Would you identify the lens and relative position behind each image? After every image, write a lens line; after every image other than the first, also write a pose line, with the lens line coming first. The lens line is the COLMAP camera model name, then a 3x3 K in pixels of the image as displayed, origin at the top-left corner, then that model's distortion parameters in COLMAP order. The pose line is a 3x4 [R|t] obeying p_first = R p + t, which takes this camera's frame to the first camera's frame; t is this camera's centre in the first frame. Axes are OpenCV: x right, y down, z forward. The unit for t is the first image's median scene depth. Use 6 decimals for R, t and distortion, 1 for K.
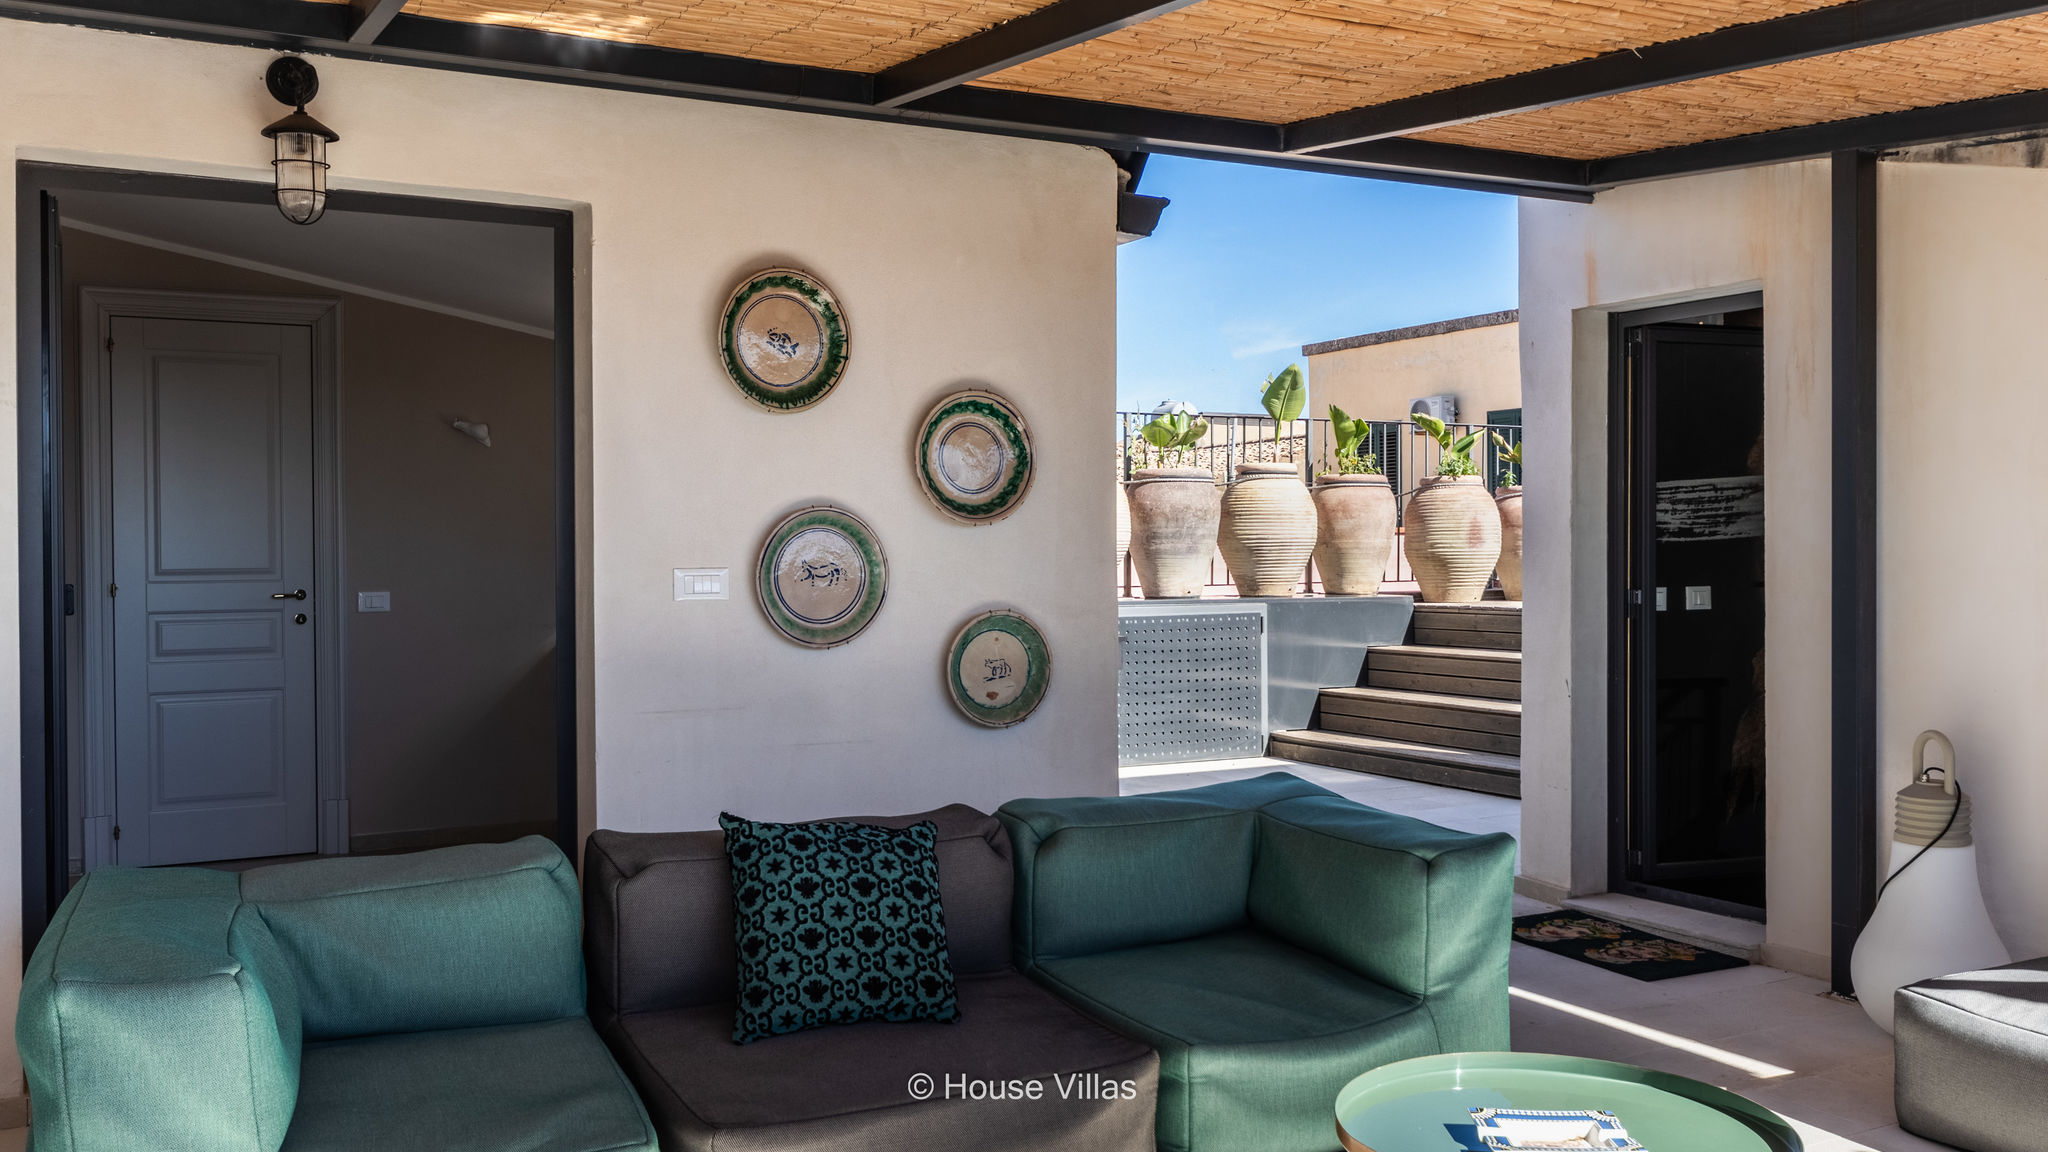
lens RADIAL K [[1782.3, 0, 1031.4], [0, 1782.3, 515.0], [0, 0, 1]] dist [-0.011162, 0.027733]
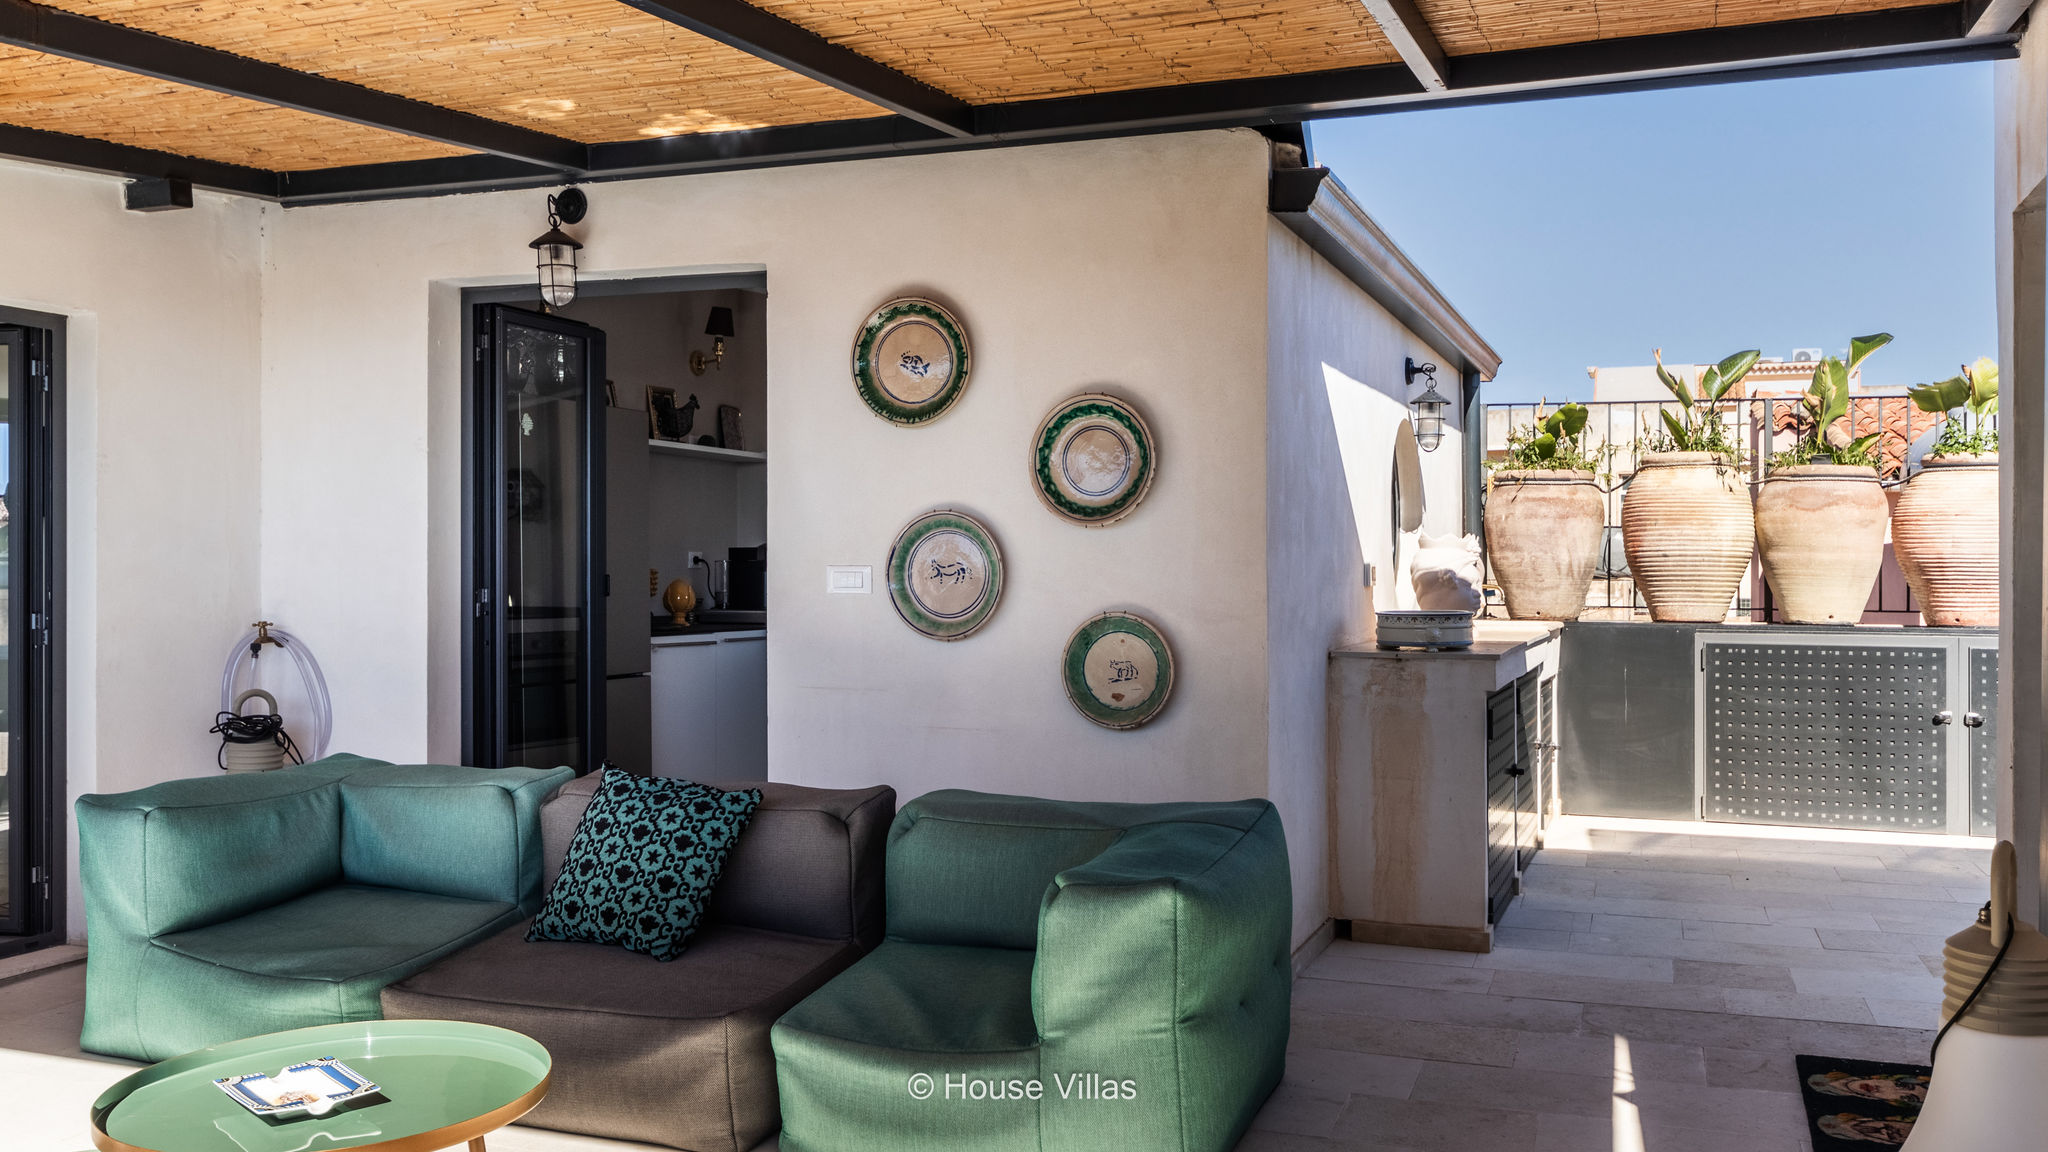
lens RADIAL K [[1700.8, 0, 1011.1], [0, 1700.8, 555.6], [0, 0, 1]] dist [-0.009101, 0.028331]
pose [[0.662484, 0.002577, -0.749072, 0.687987], [0.007339, 0.999924, 0.009931, 0.012484], [0.749040, -0.012076, 0.662414, 0.336824]]
